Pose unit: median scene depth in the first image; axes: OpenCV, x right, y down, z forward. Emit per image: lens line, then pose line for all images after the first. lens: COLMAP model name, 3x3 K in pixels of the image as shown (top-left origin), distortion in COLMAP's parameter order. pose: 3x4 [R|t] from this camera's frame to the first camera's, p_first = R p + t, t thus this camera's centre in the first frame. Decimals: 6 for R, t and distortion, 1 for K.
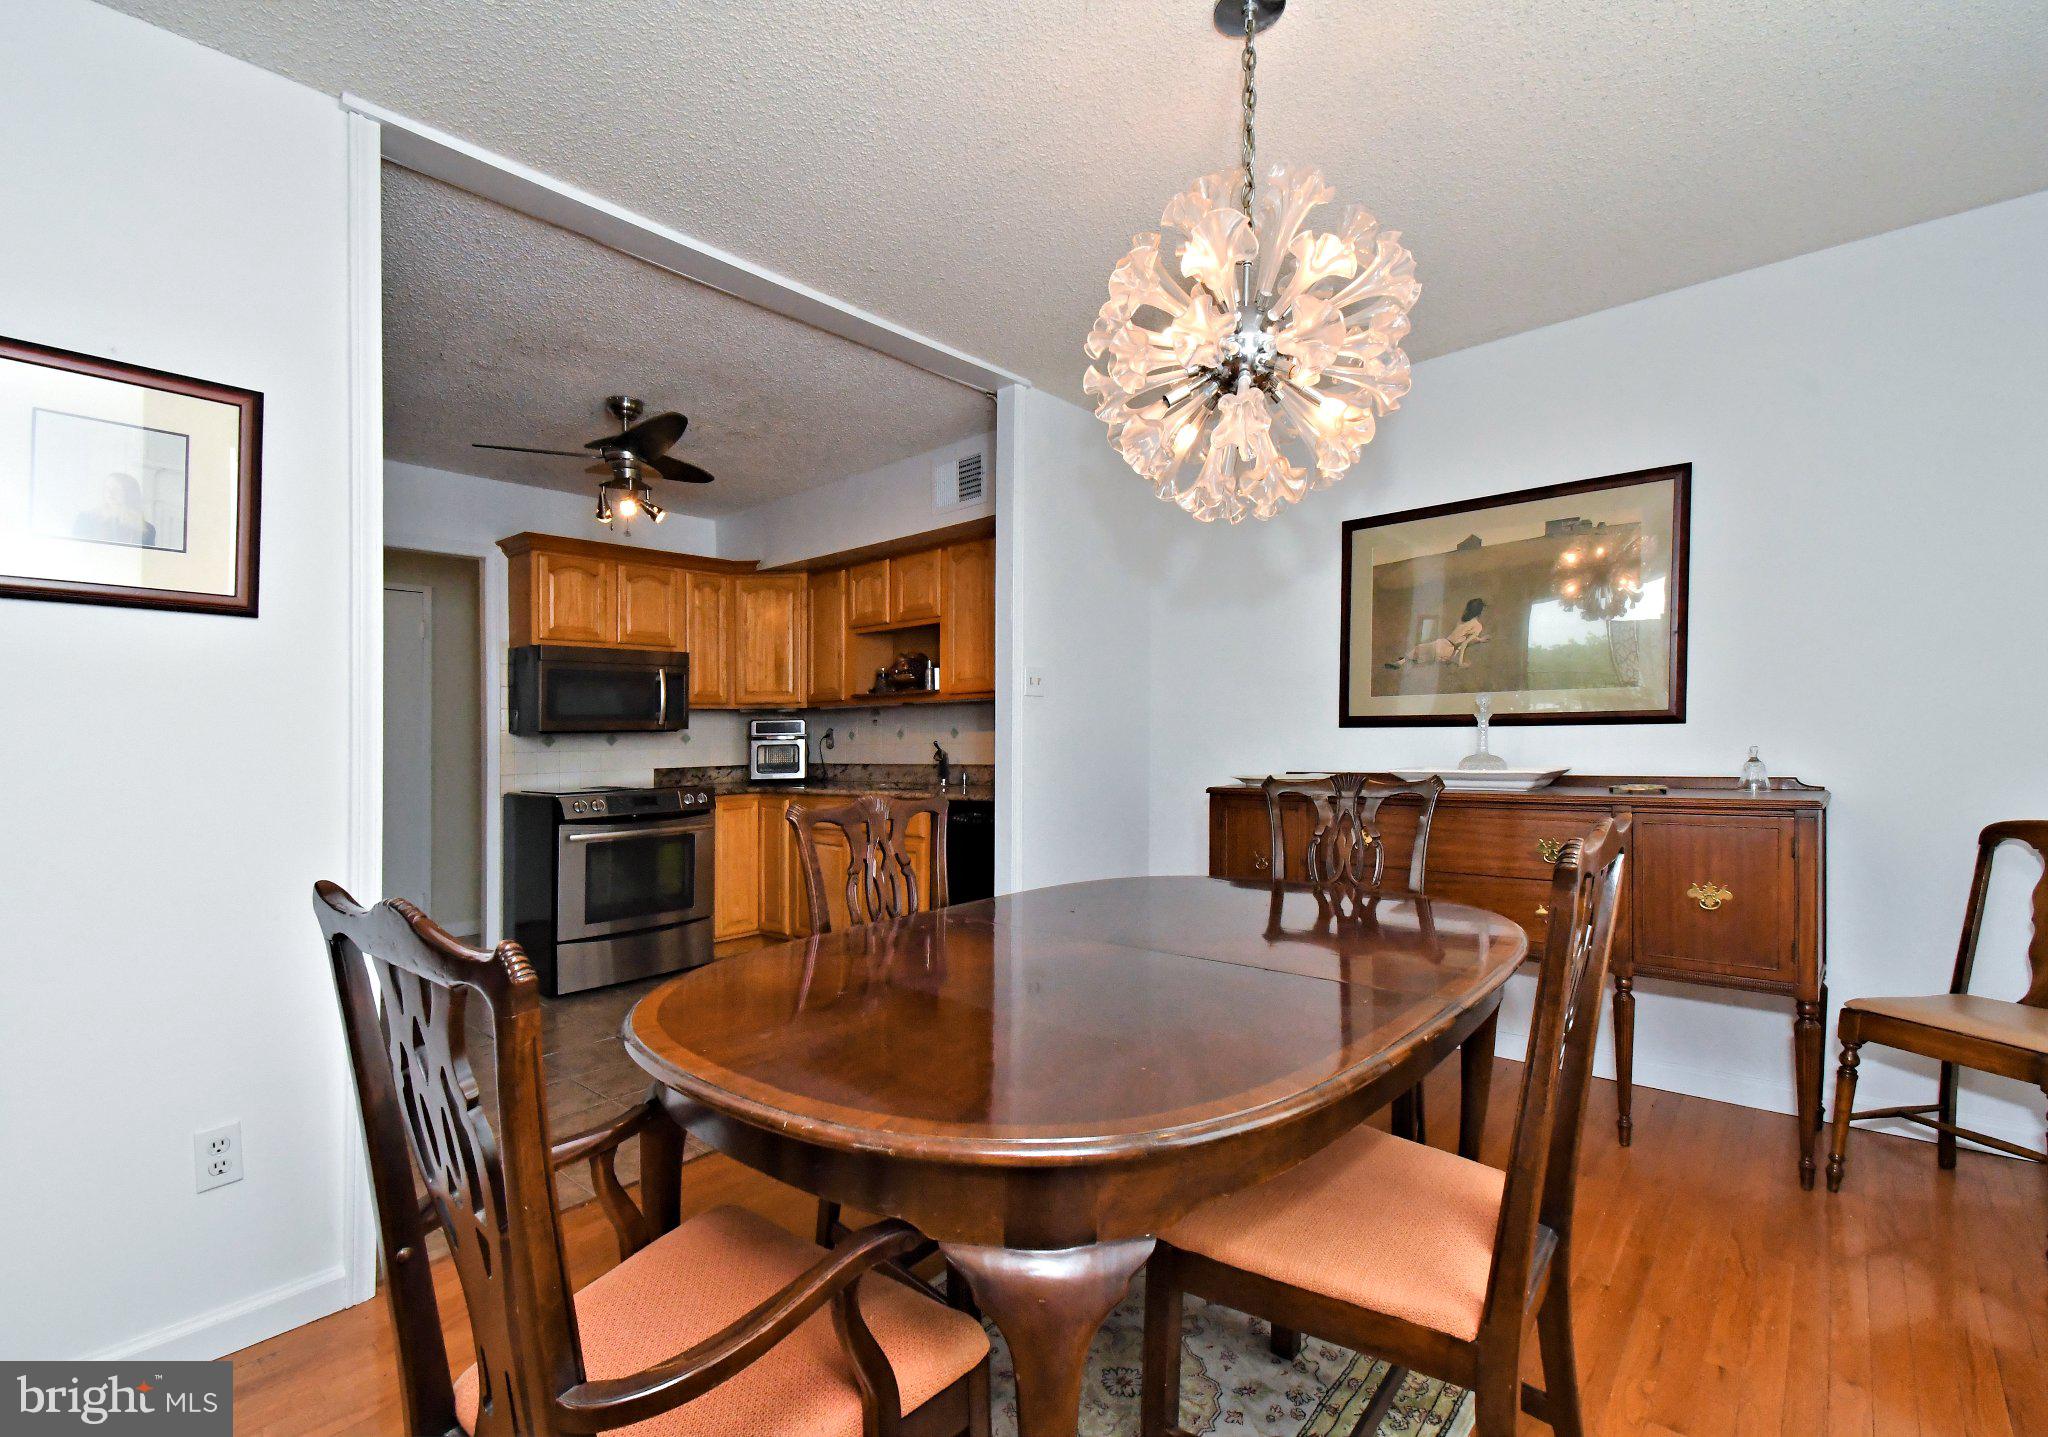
lens RADIAL K [[936.3, 0, 1001.3], [0, 936.3, 695.6], [0, 0, 1]] dist [-0.001596, -0.000036]
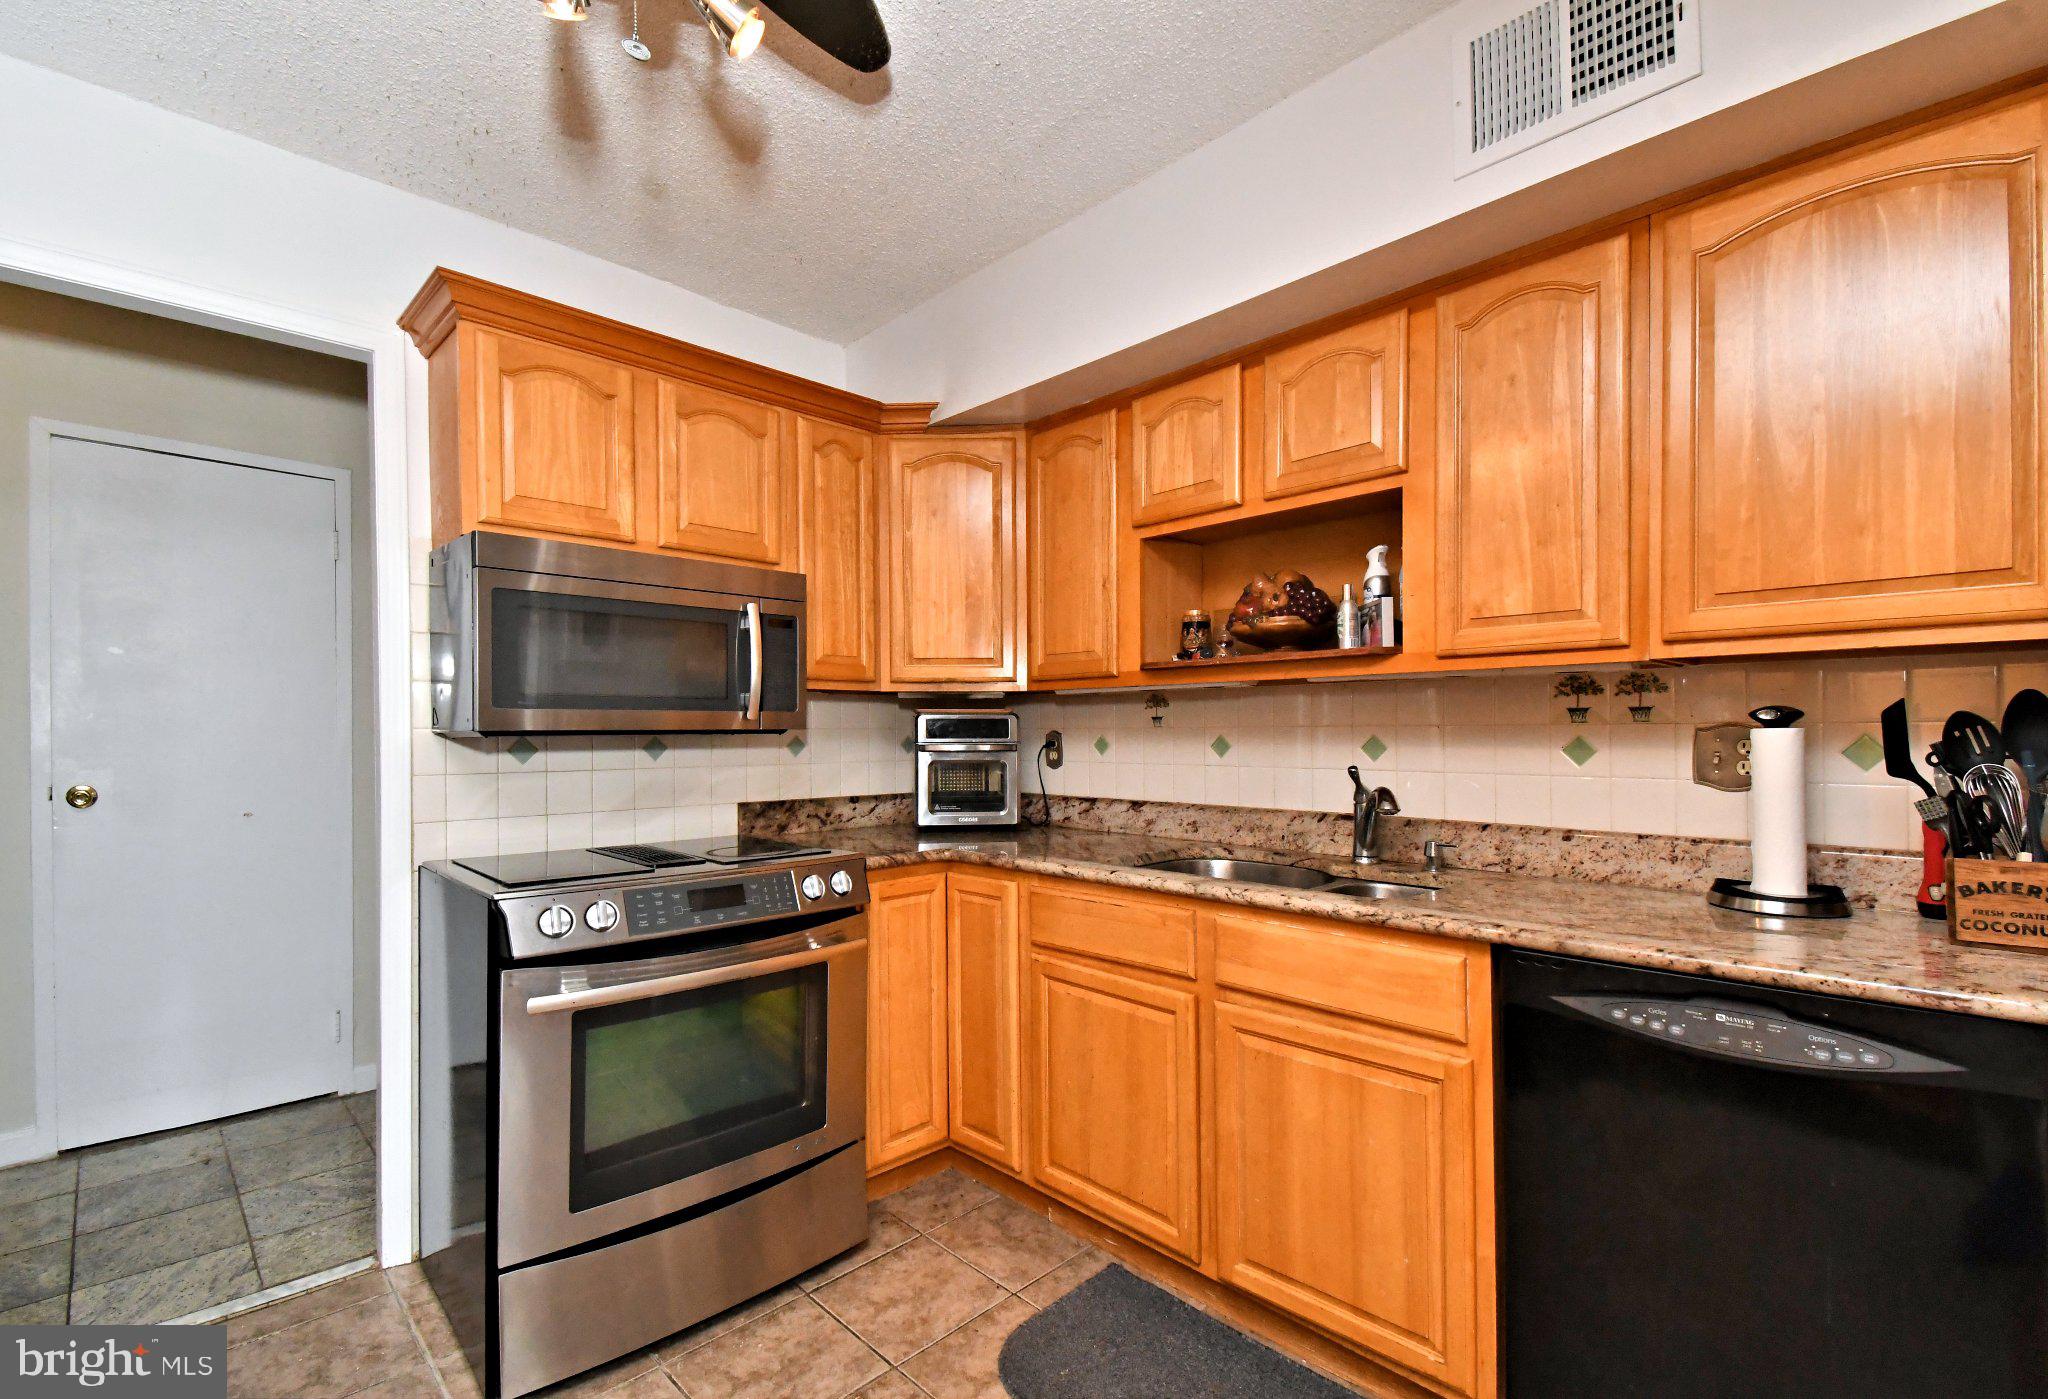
lens RADIAL K [[935.7, 0, 1017.6], [0, 935.7, 750.5], [0, 0, 1]] dist [0.038764, -0.028144]
pose [[0.997572, 0.015909, -0.067803, -0.185590], [-0.011774, 0.998071, 0.060954, 0.015218], [0.068642, -0.060008, 0.995835, 0.504780]]
